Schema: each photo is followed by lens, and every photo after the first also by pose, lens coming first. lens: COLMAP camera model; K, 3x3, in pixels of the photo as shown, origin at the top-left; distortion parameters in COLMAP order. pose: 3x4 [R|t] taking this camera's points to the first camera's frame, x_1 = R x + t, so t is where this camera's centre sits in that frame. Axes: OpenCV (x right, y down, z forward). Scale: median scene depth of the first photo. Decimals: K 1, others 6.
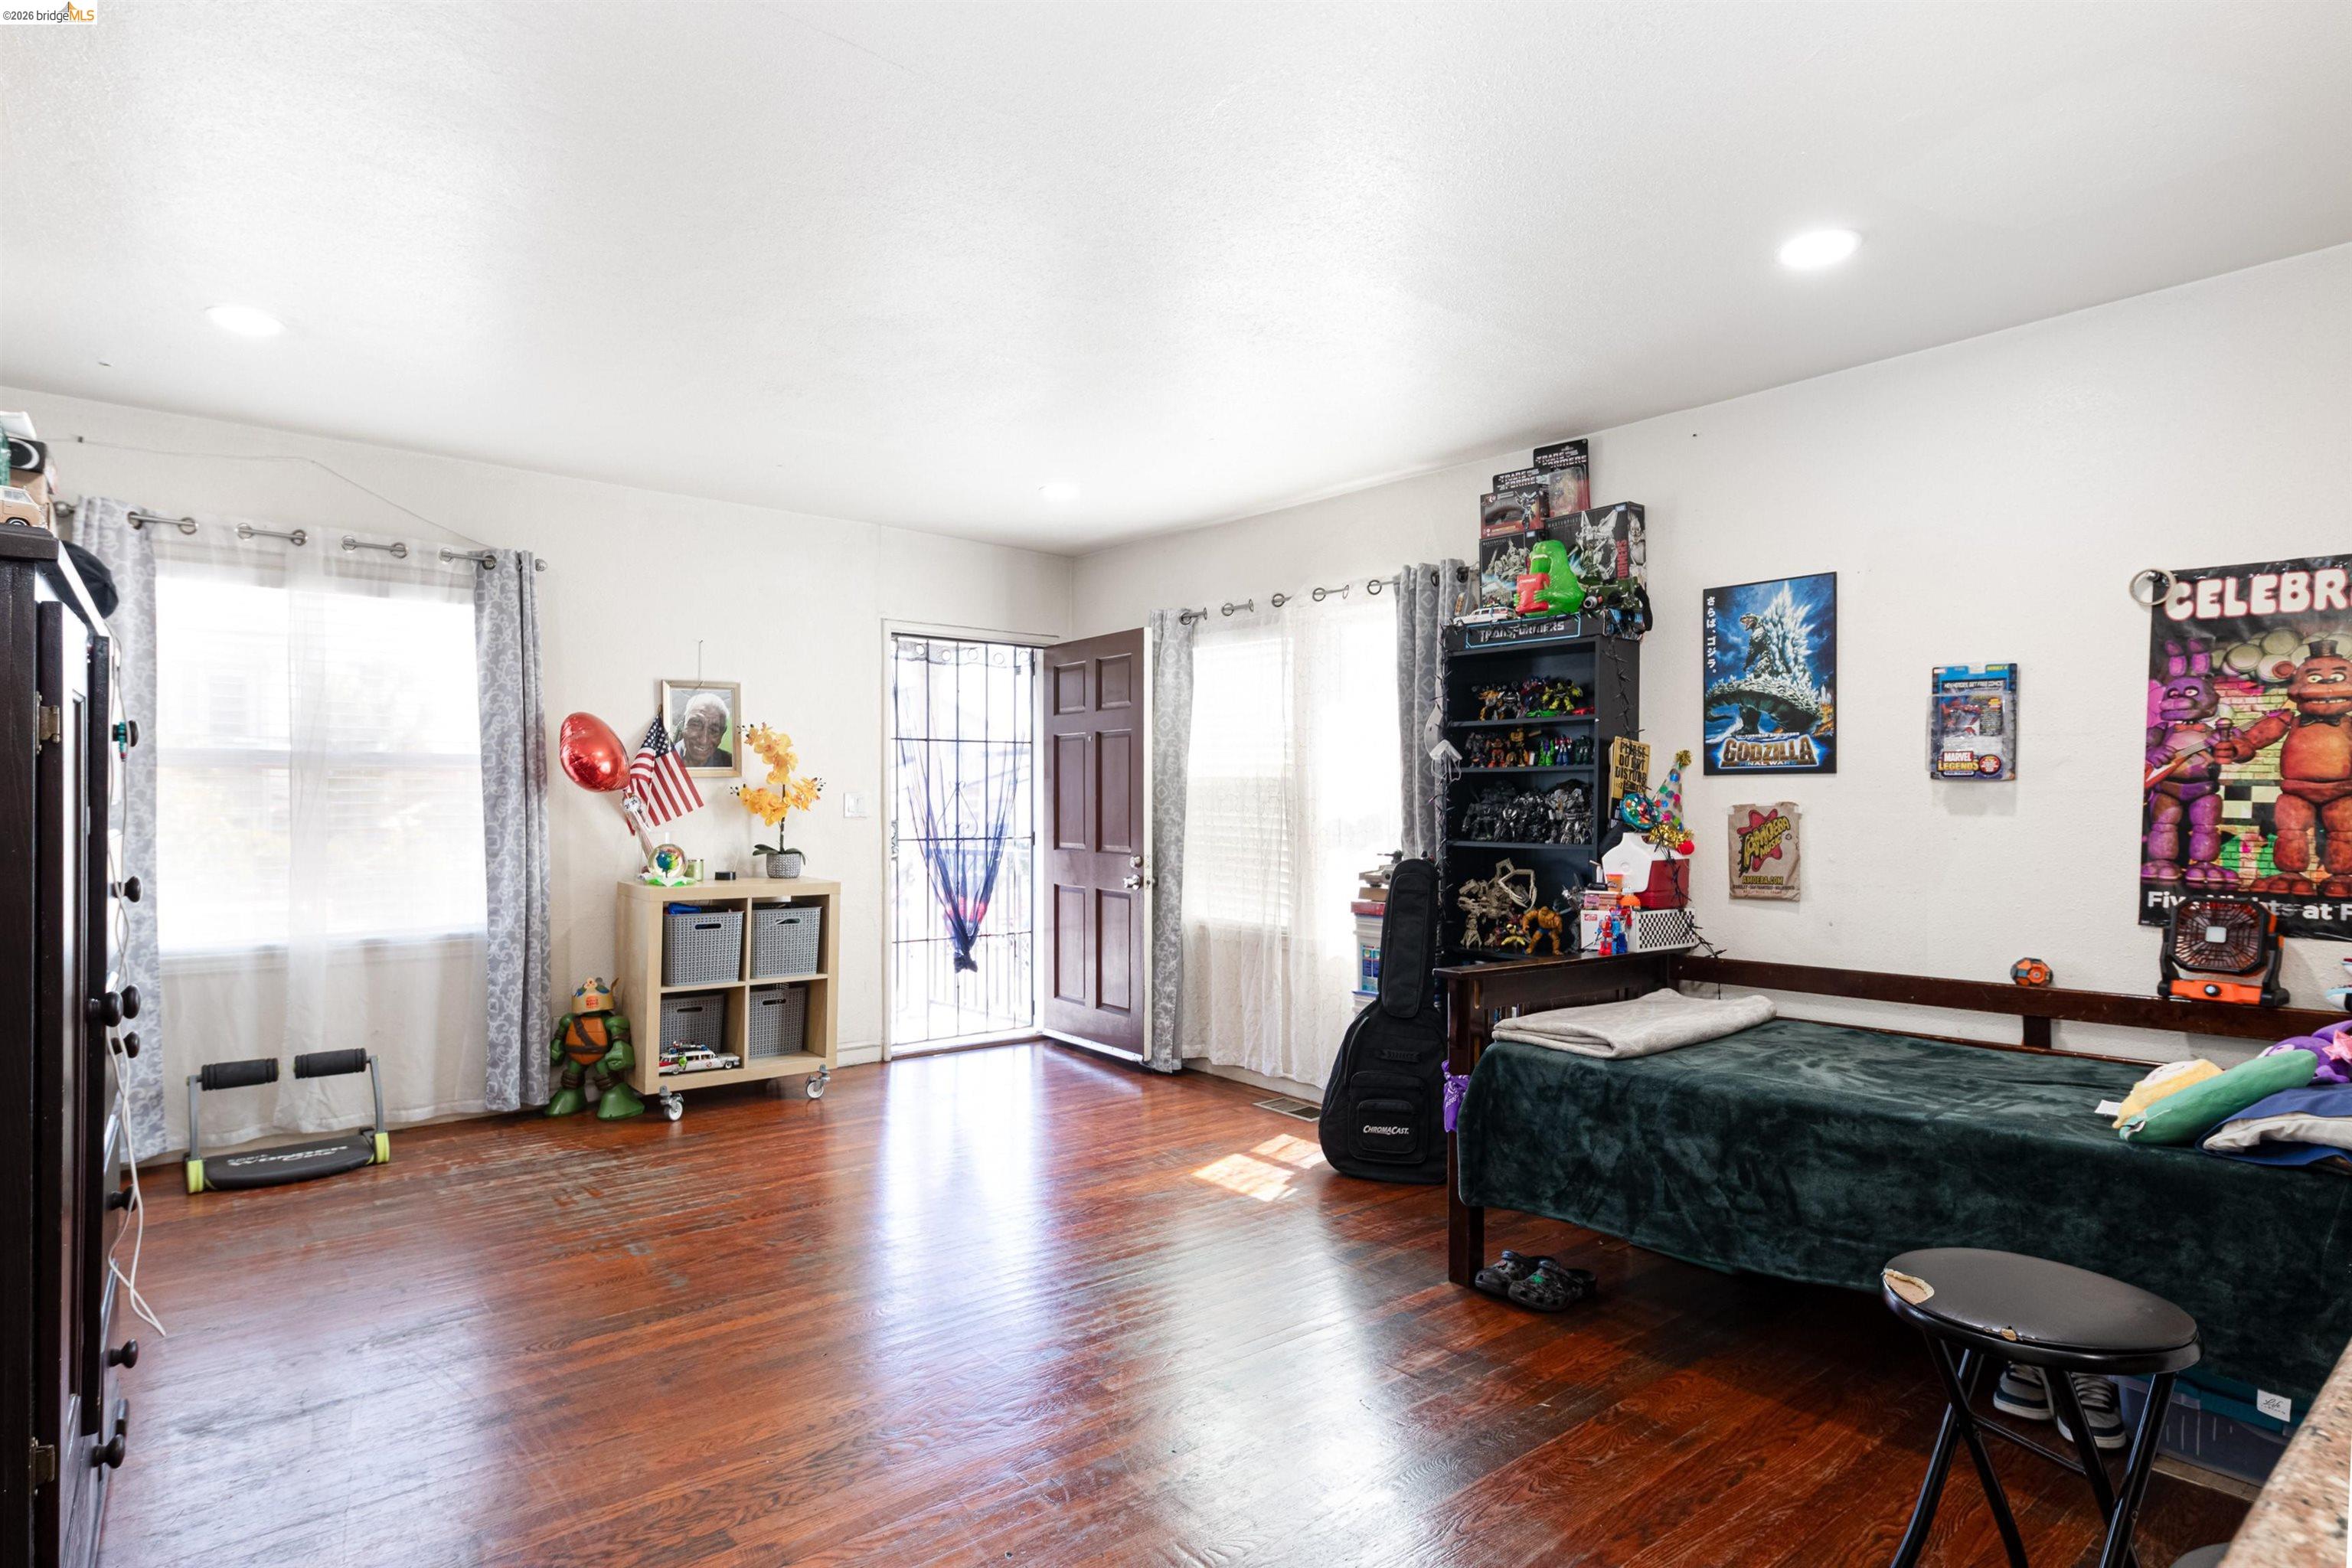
lens RADIAL K [[1253.4, 0, 1172.2], [0, 1253.4, 808.7], [0, 0, 1]] dist [0.001026, -0.000420]
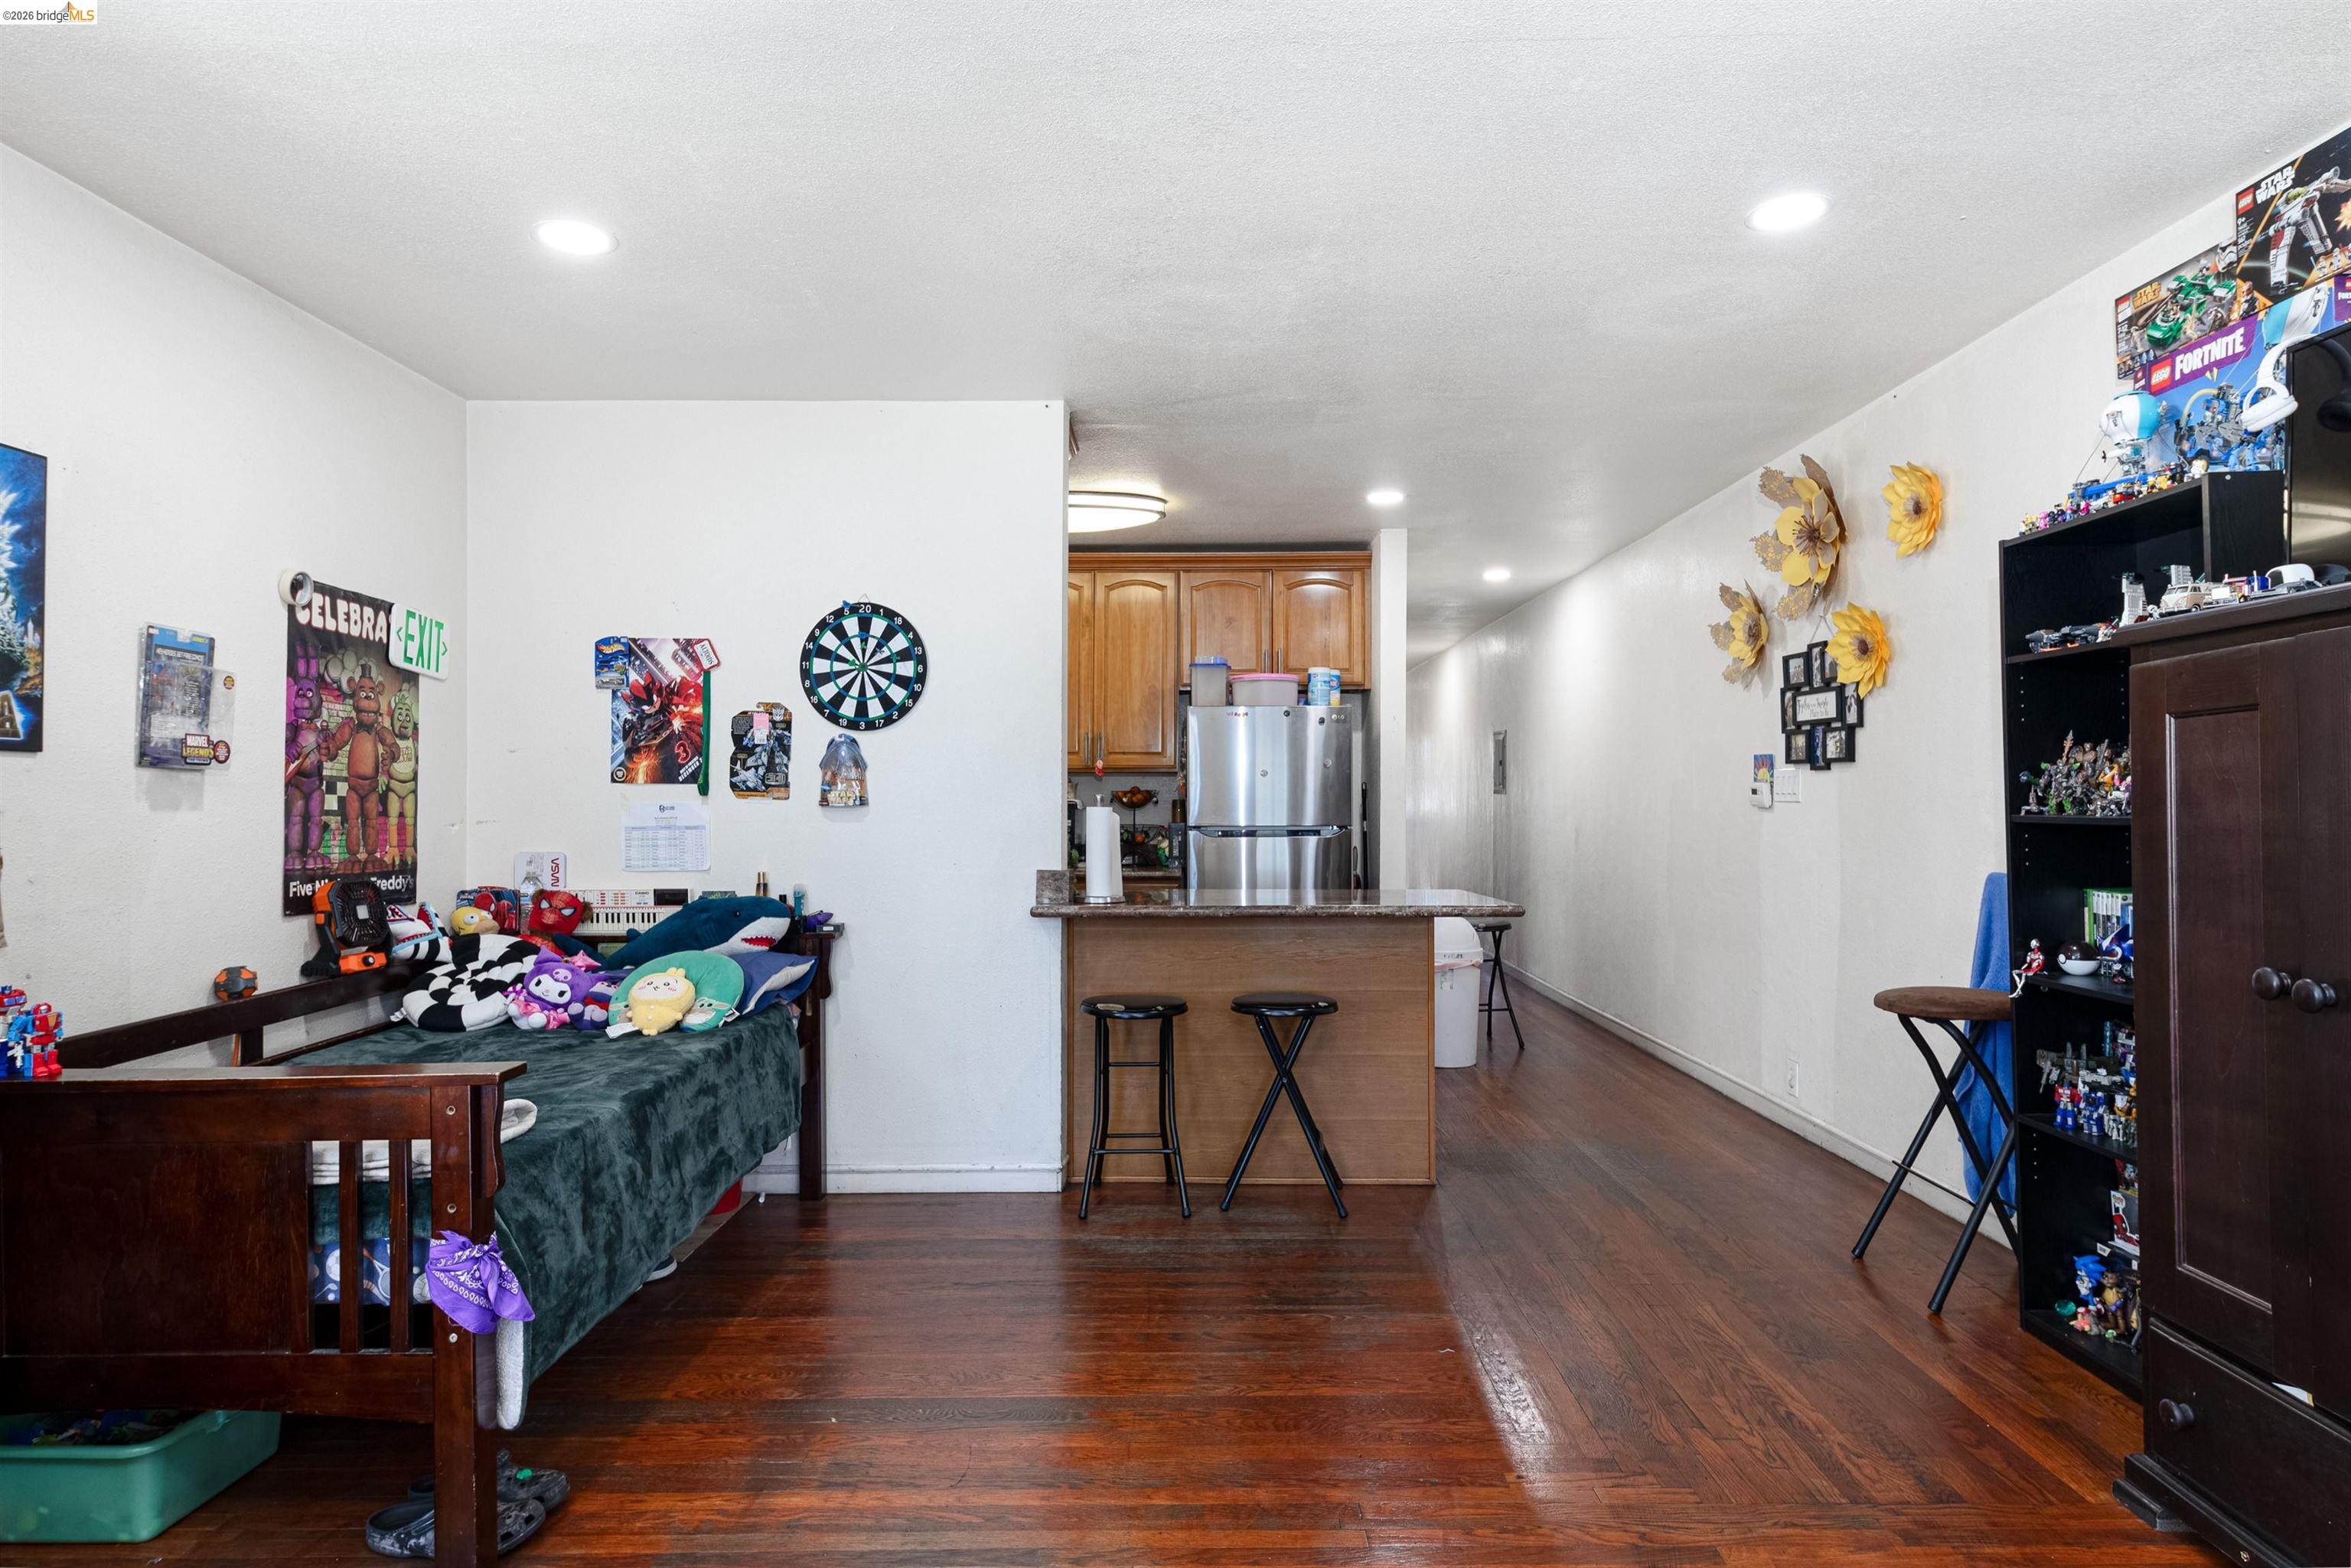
lens RADIAL K [[1315.6, 0, 1178.1], [0, 1315.6, 789.8], [0, 0, 1]] dist [0.012059, -0.002908]
pose [[-0.760560, 0.005118, 0.649248, -0.430489], [0.004314, 0.999987, -0.002829, -0.003318], [-0.649254, 0.000649, -0.760572, 1.209227]]
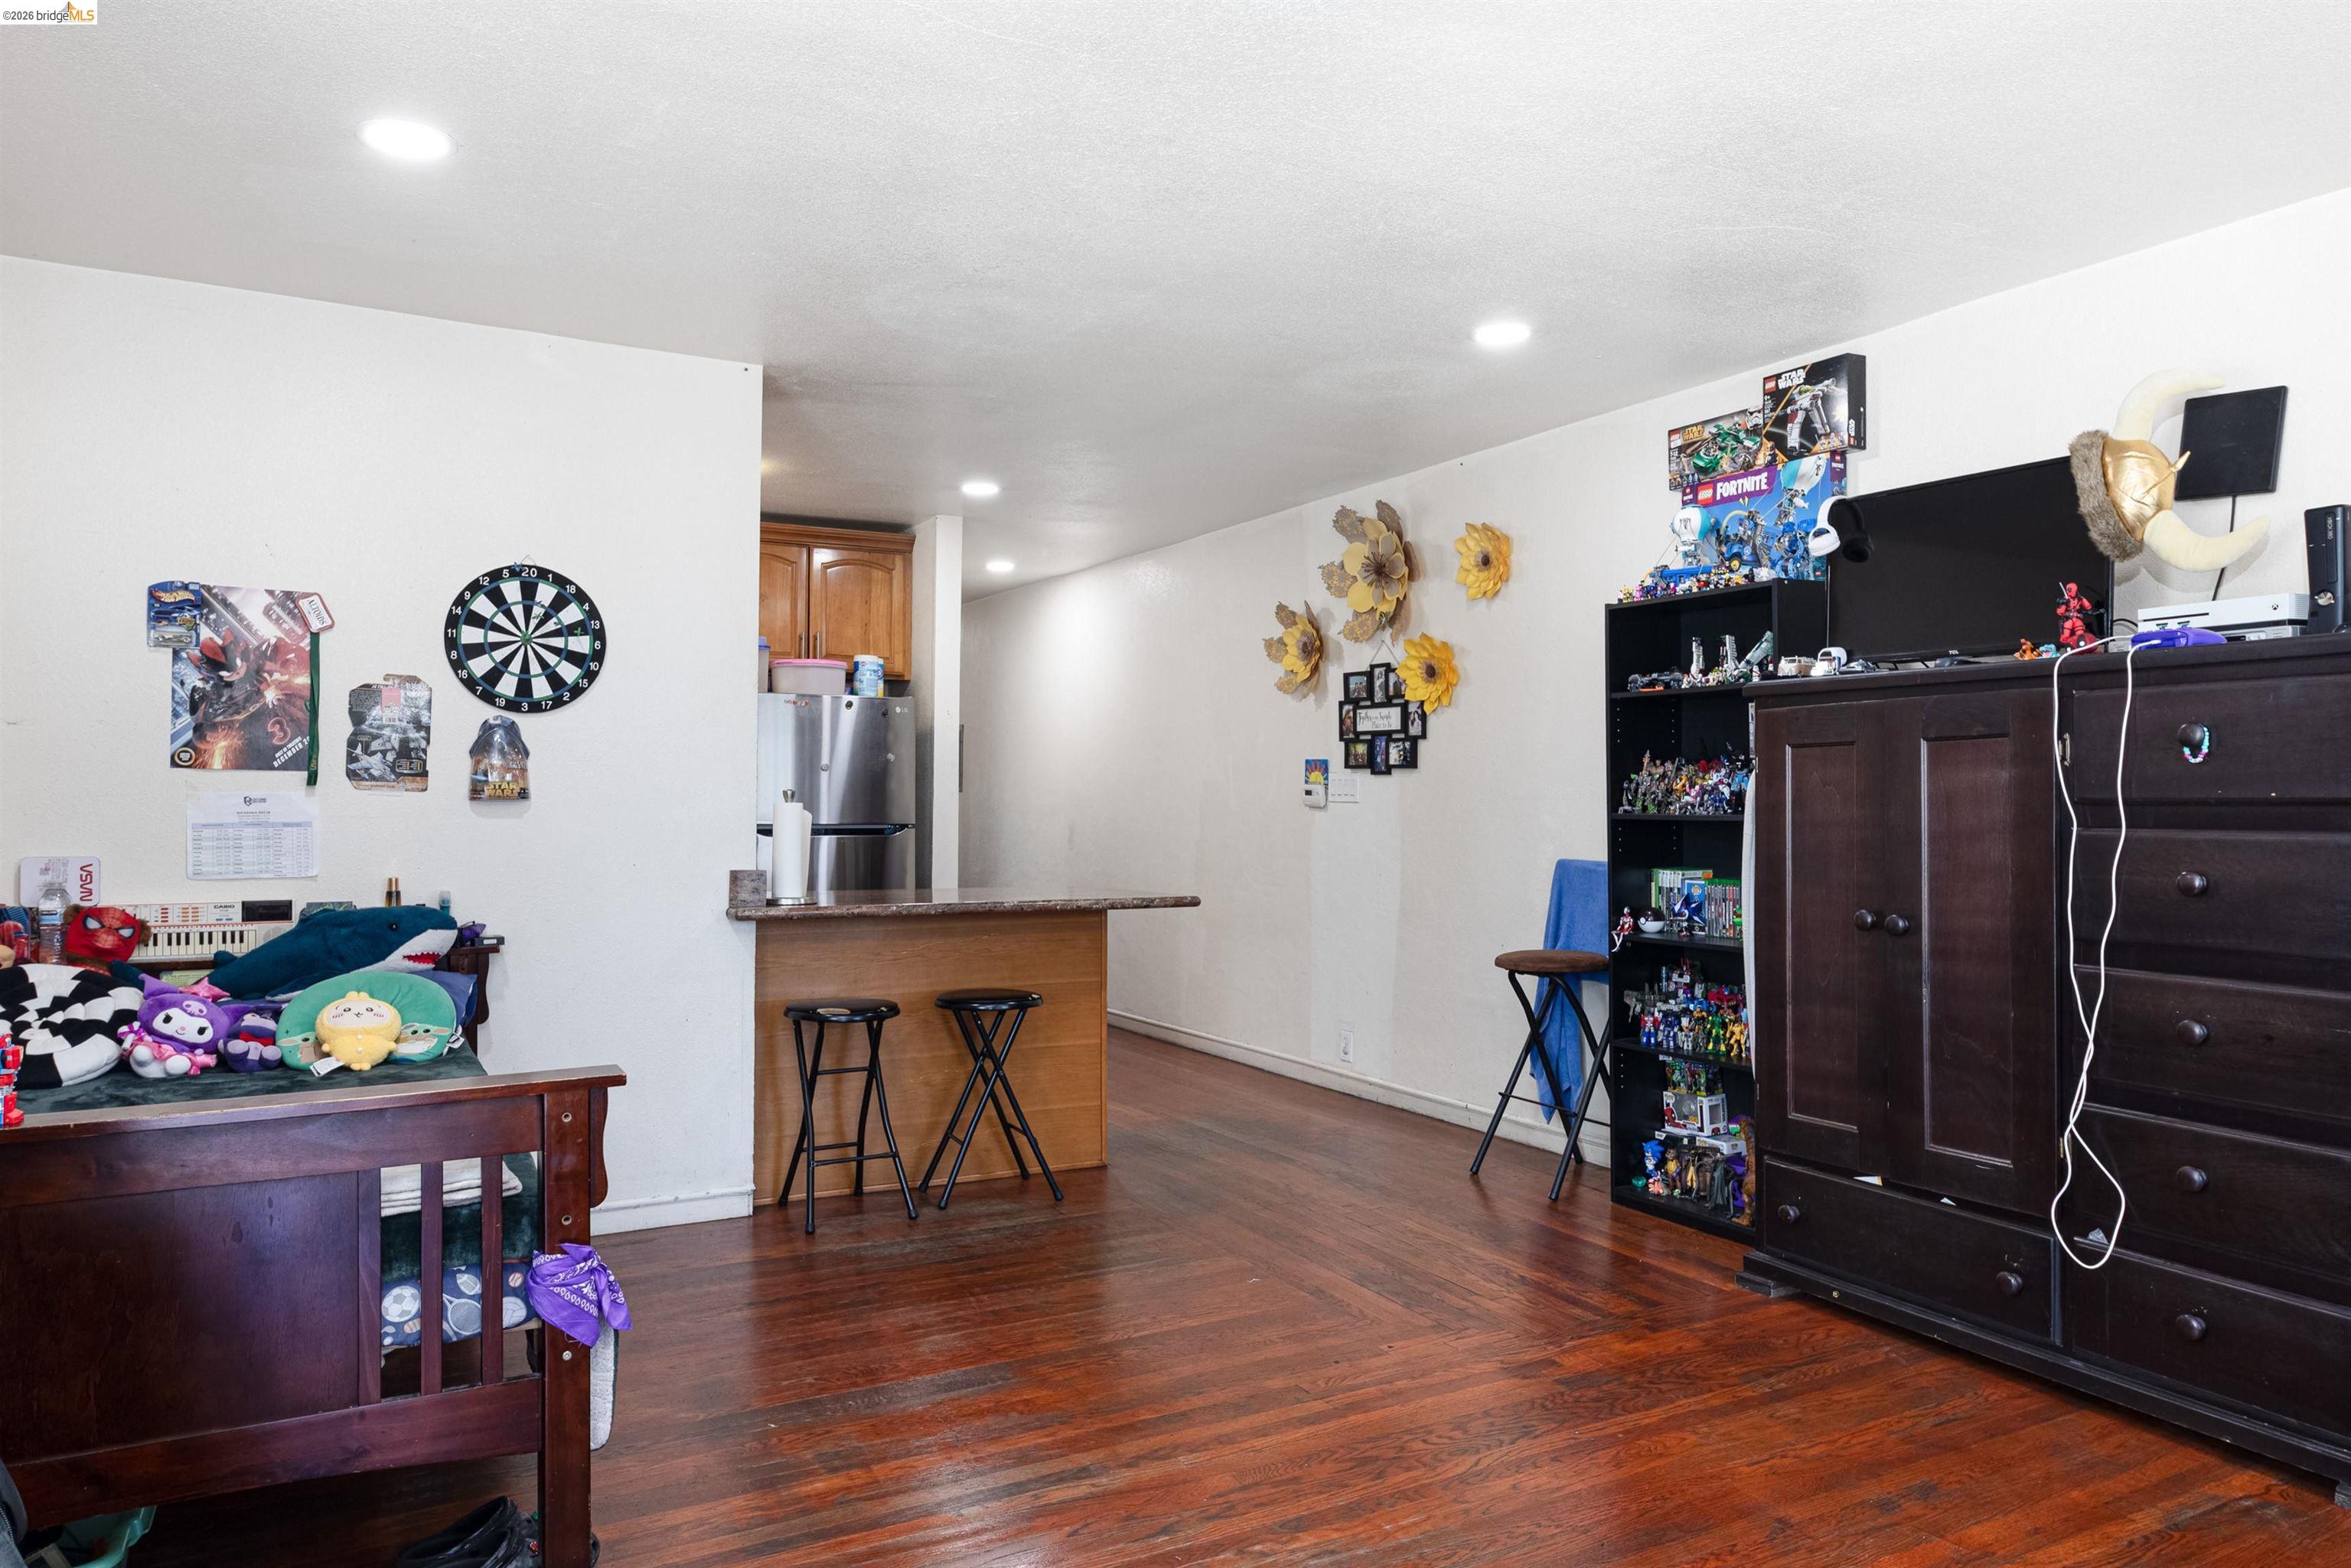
lens RADIAL K [[1515.2, 0, 1178.1], [0, 1515.2, 793.6], [0, 0, 1]] dist [0.010013, 0.000726]
pose [[-0.979245, -0.007366, 0.202544, -0.180950], [-0.007107, 0.999973, 0.002004, -0.004014], [-0.202553, 0.000522, -0.979271, 1.554831]]
